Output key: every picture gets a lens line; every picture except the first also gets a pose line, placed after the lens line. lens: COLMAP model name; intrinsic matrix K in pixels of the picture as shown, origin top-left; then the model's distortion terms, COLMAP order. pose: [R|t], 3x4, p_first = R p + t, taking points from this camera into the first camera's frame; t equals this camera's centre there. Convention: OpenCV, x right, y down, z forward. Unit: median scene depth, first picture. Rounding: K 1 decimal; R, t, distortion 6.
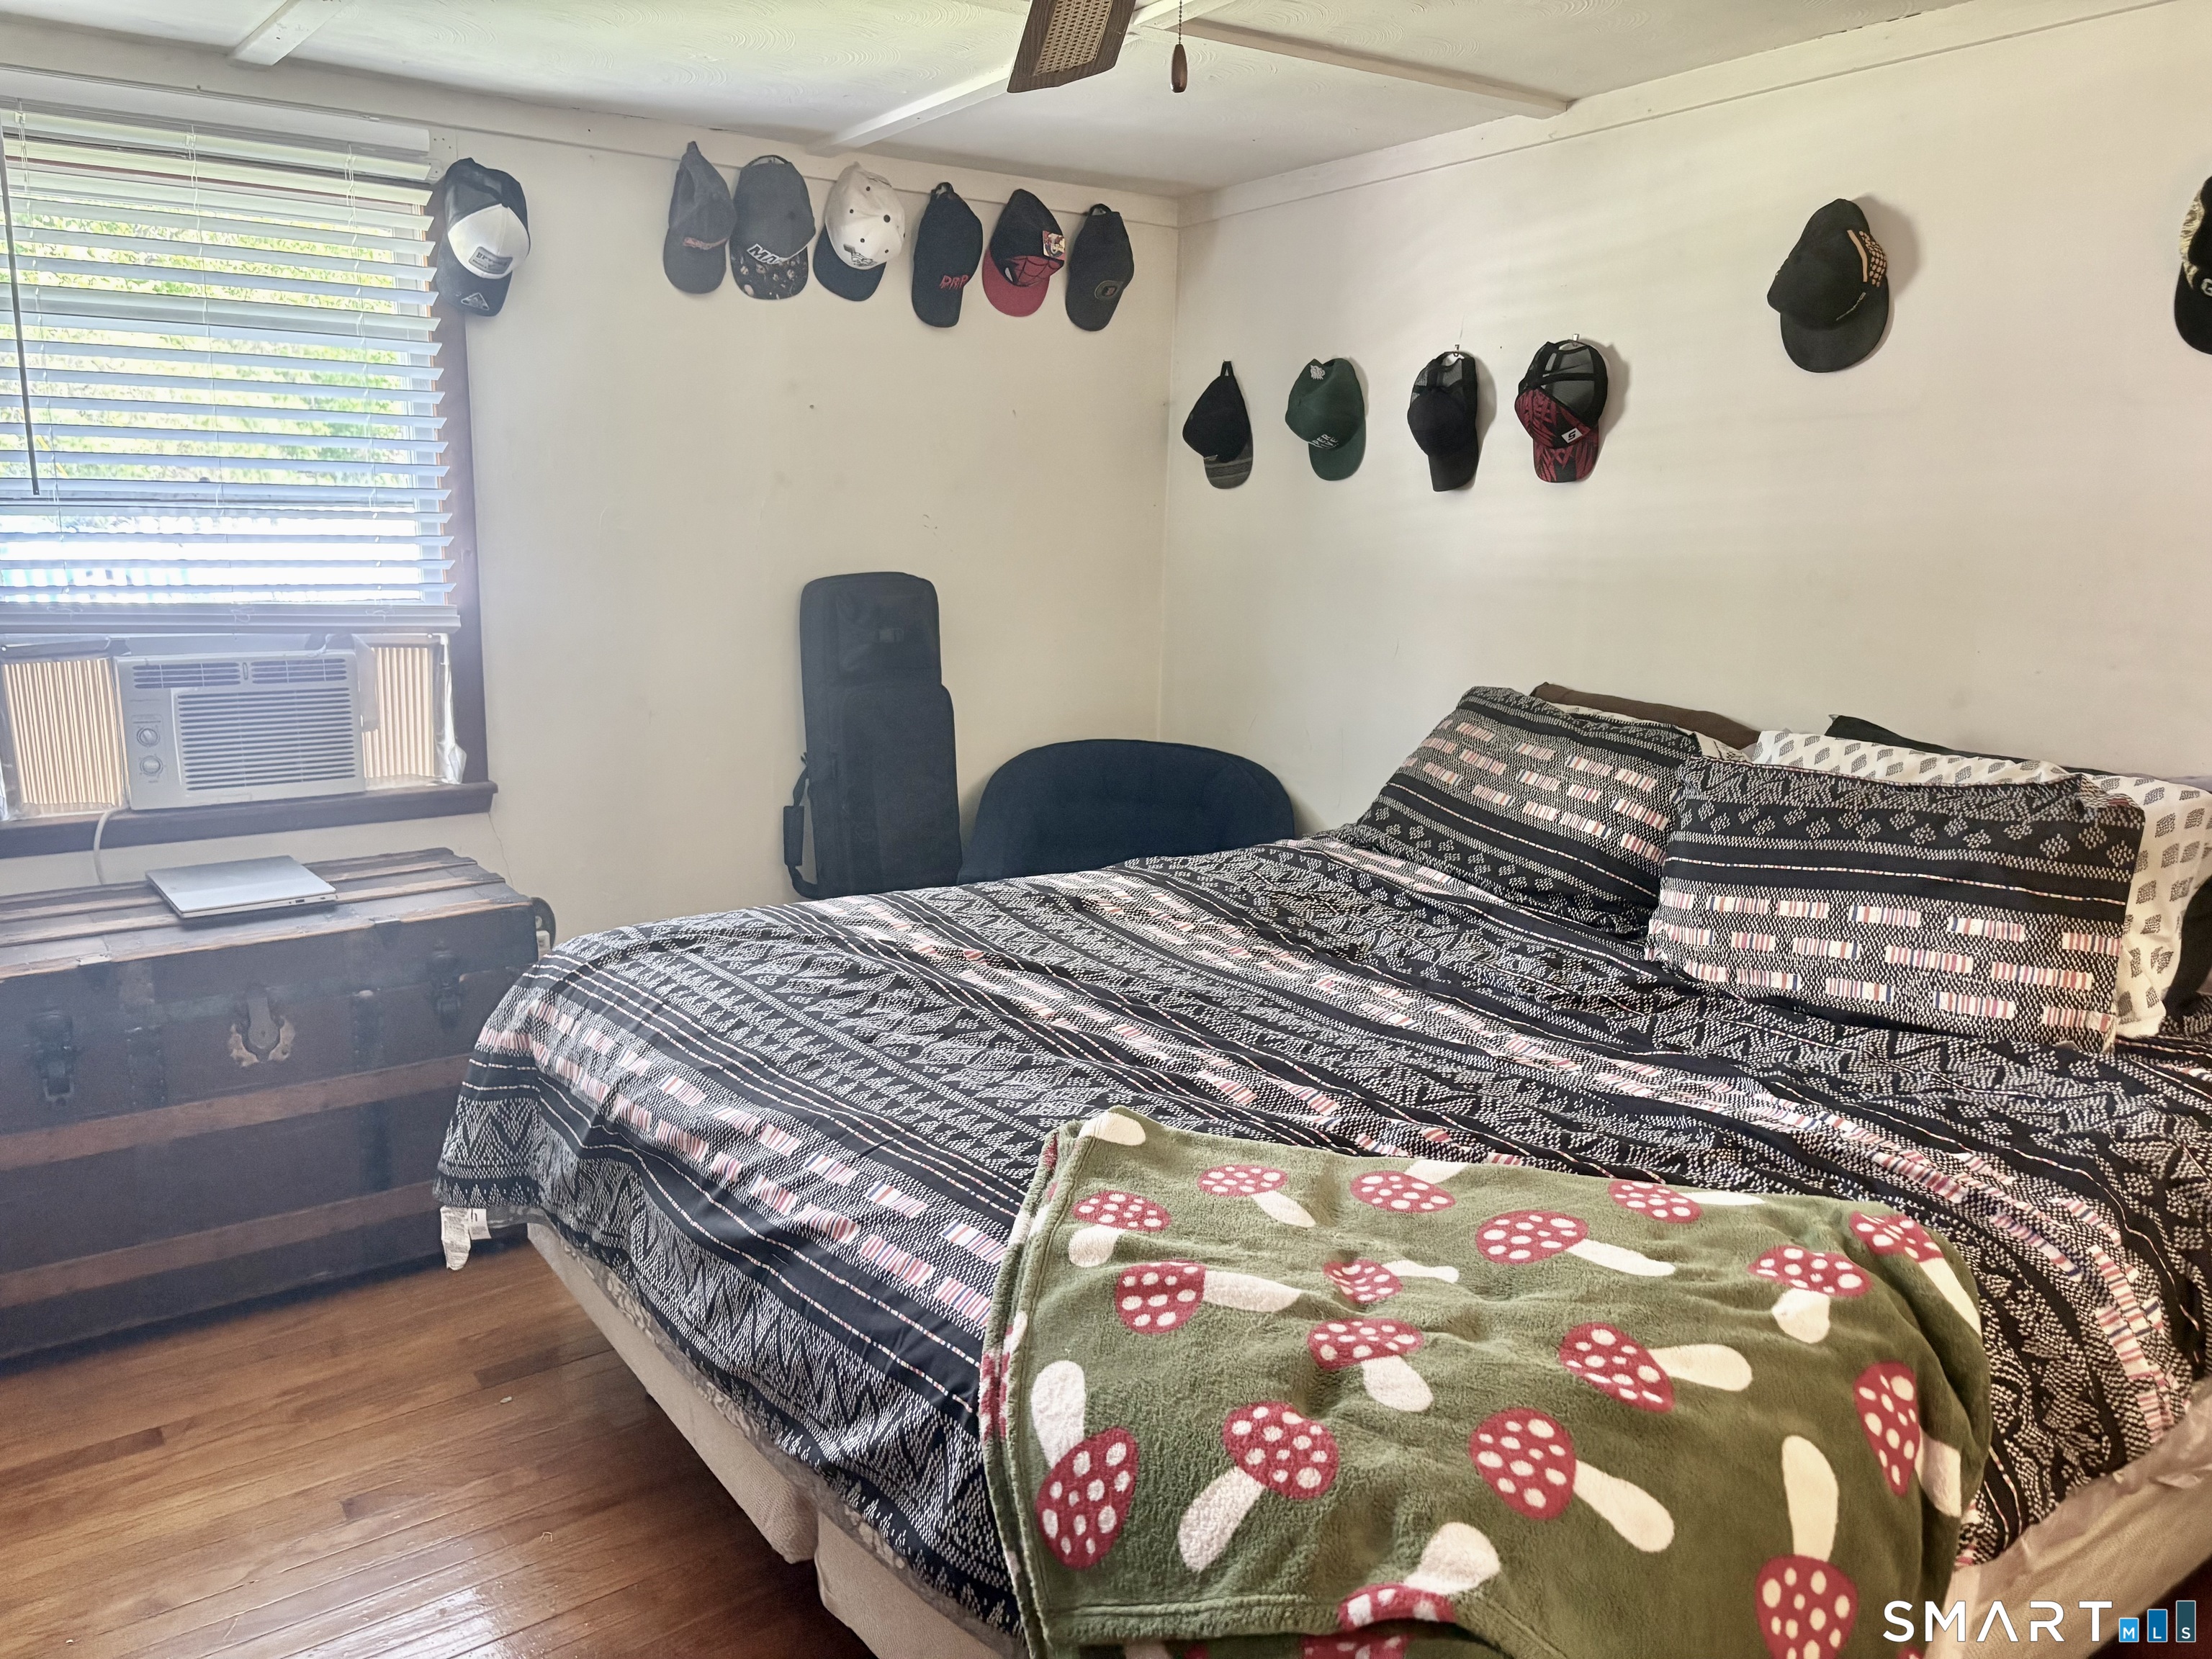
lens RADIAL K [[1683.1, 0, 1088.1], [0, 1683.1, 831.8], [0, 0, 1]] dist [-0.002778, -0.003966]
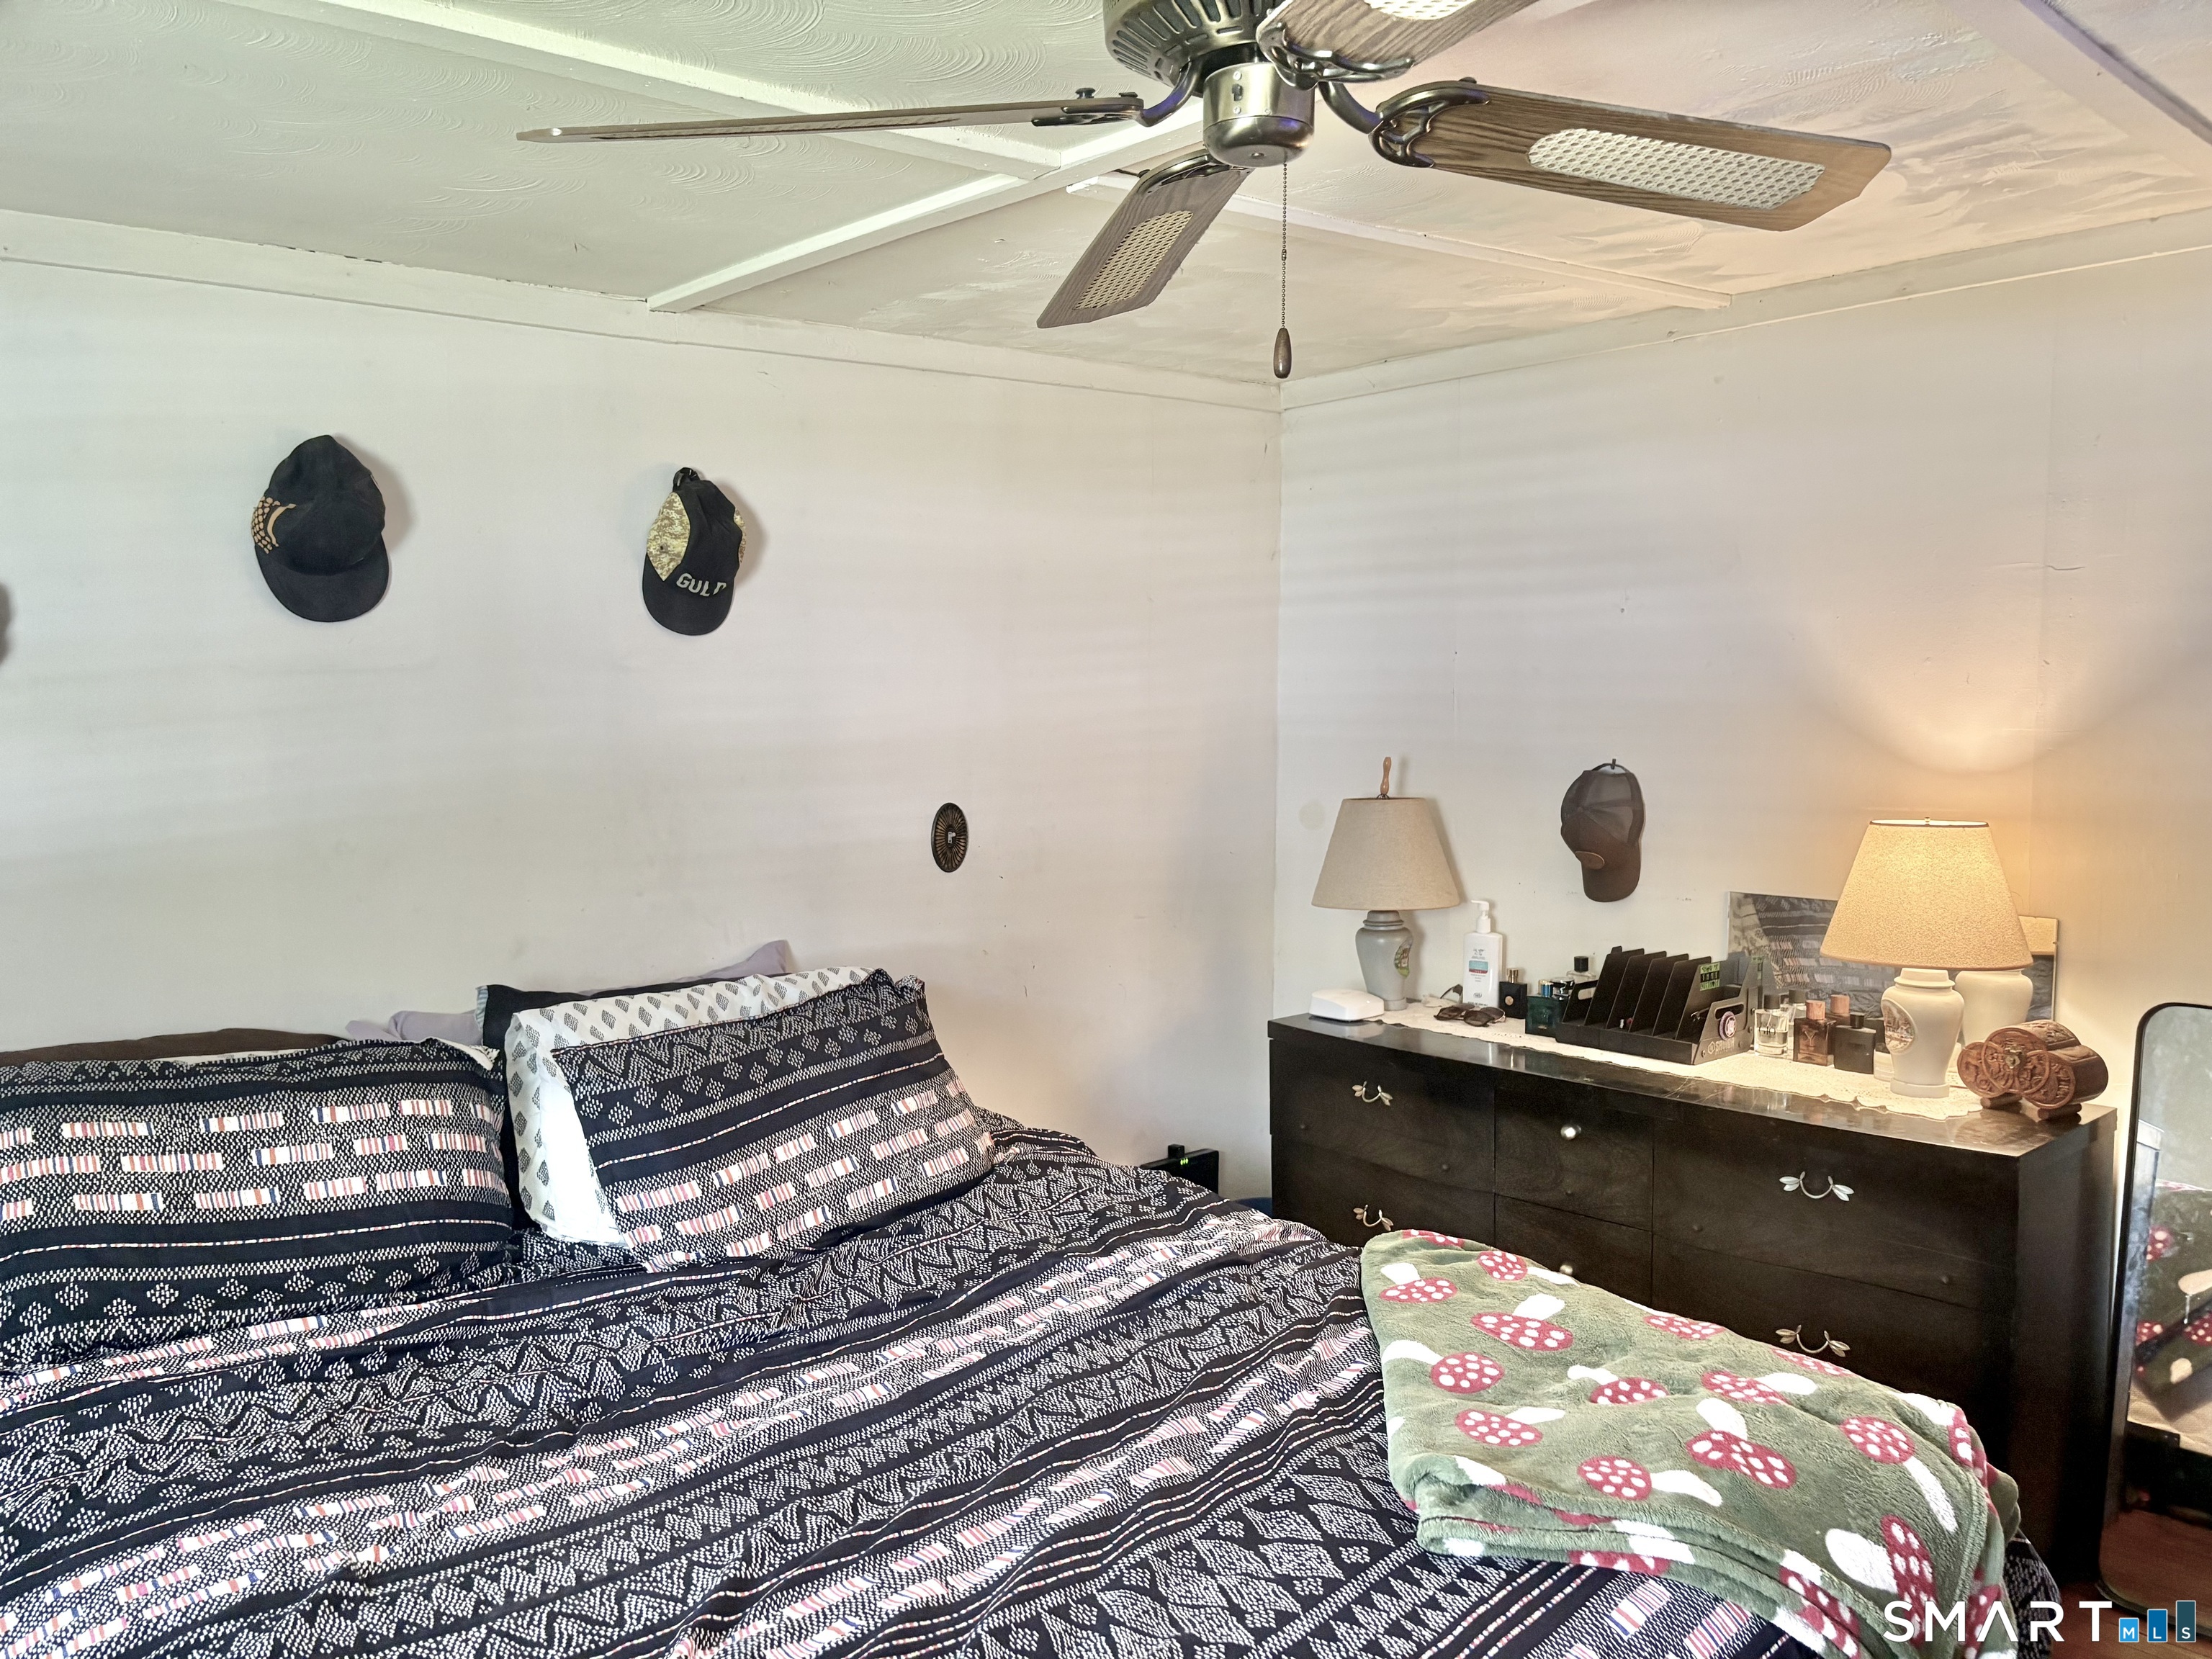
lens RADIAL K [[1683.1, 0, 1088.1], [0, 1683.1, 831.8], [0, 0, 1]] dist [-0.002778, -0.003966]
pose [[-0.122265, -0.092161, 0.988209, -0.601165], [0.201462, 0.972647, 0.115635, -0.224503], [-0.971836, 0.213225, -0.100354, 0.863073]]
